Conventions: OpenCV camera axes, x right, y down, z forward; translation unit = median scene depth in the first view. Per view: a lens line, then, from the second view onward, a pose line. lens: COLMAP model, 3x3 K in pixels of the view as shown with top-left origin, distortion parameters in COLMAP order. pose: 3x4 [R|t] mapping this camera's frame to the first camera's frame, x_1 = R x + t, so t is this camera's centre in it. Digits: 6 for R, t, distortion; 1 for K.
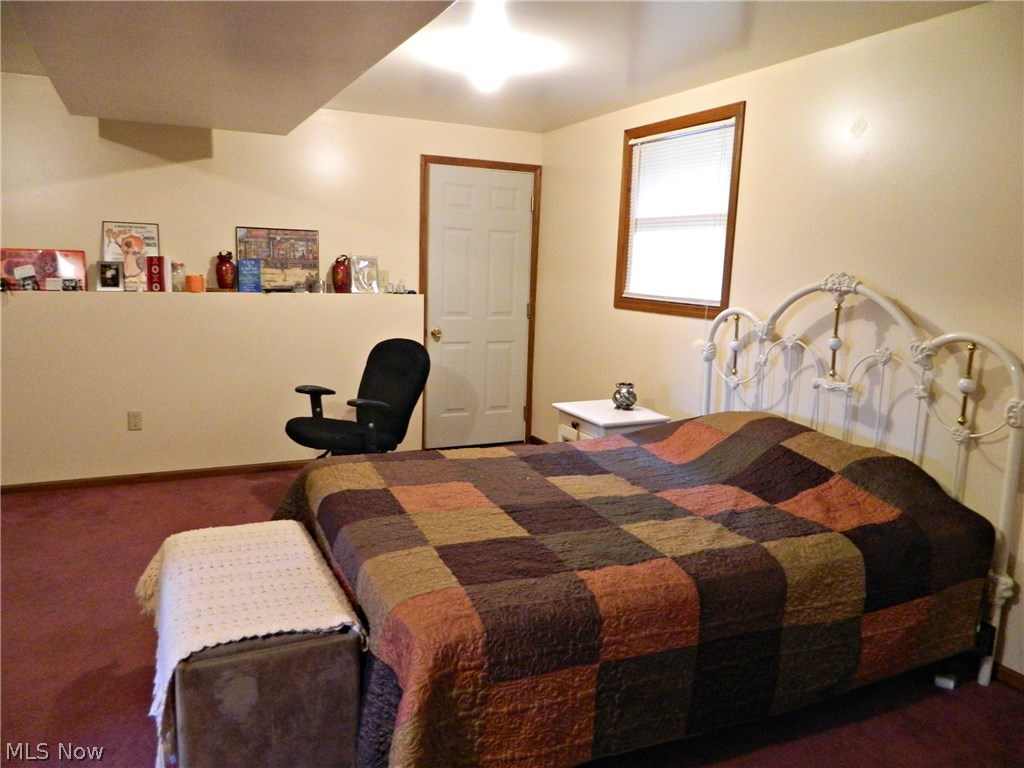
lens RADIAL K [[756.5, 0, 512.2], [0, 756.5, 380.7], [0, 0, 1]] dist [-0.011094, 0.003512]
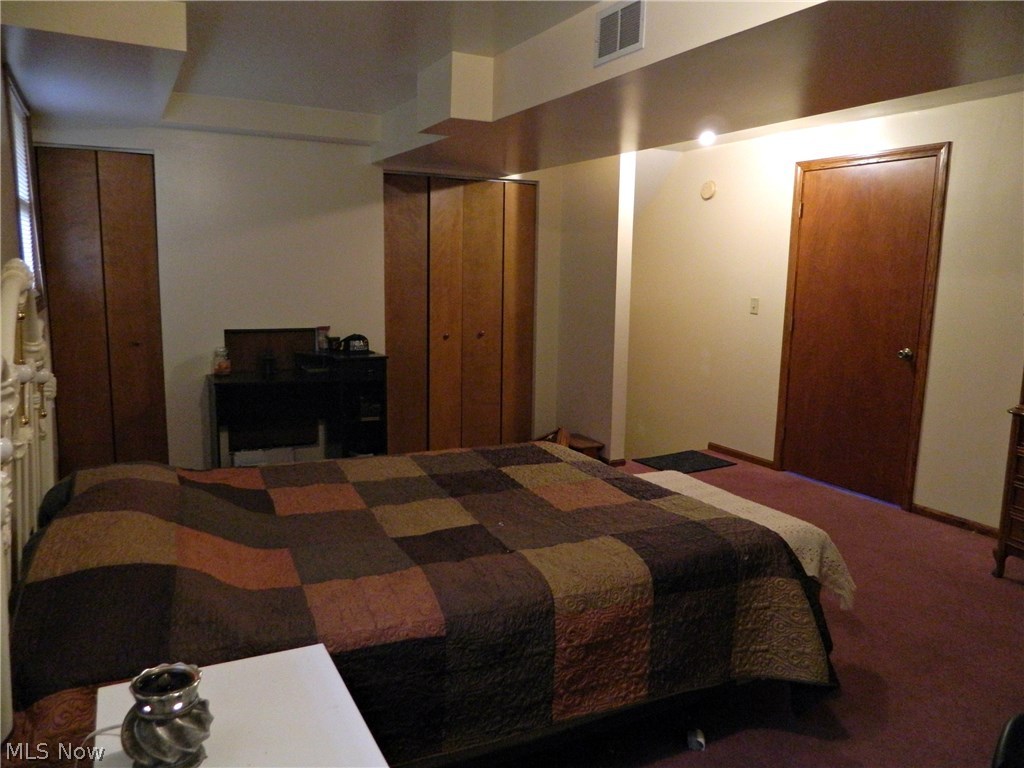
lens RADIAL K [[756.5, 0, 510.8], [0, 756.5, 384.1], [0, 0, 1]] dist [-0.011094, 0.003512]
pose [[-0.997916, -0.036952, -0.052894, 0.051480], [-0.051307, 0.951534, 0.303235, -0.233426], [0.039125, 0.305317, -0.951447, 1.504546]]
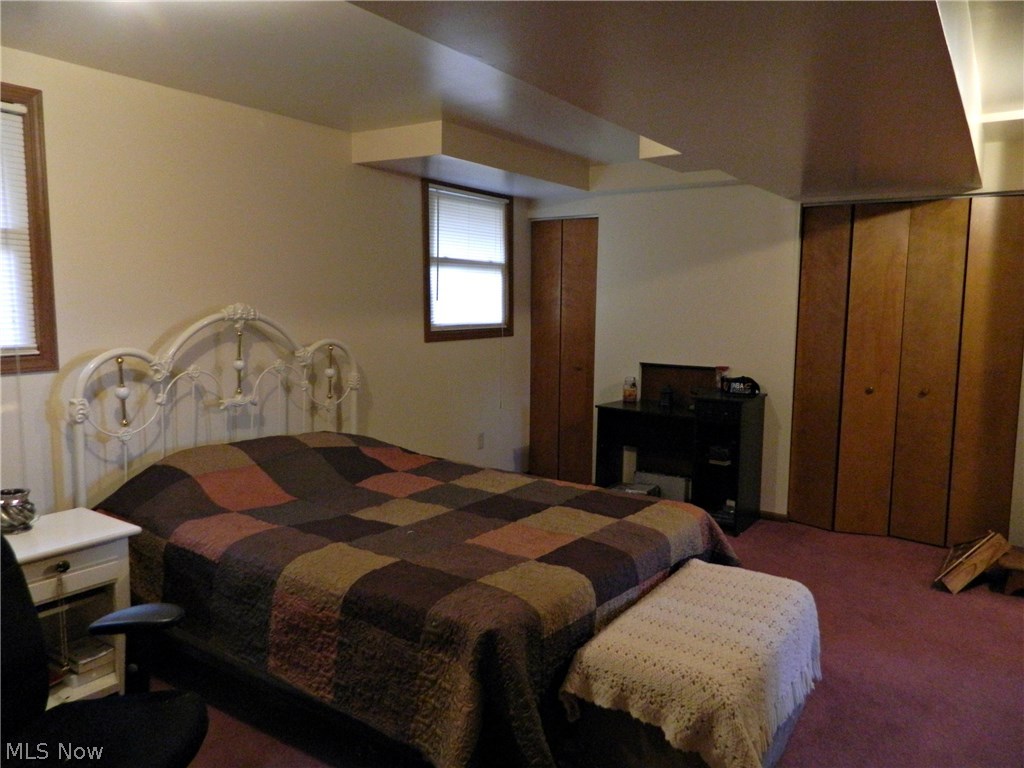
lens RADIAL K [[756.5, 0, 510.8], [0, 756.5, 382.9], [0, 0, 1]] dist [-0.011094, 0.003512]
pose [[-0.514701, -0.129216, 0.847576, -0.711628], [0.111459, 0.970104, 0.215581, -0.209498], [-0.850094, 0.205429, -0.484911, 1.131805]]
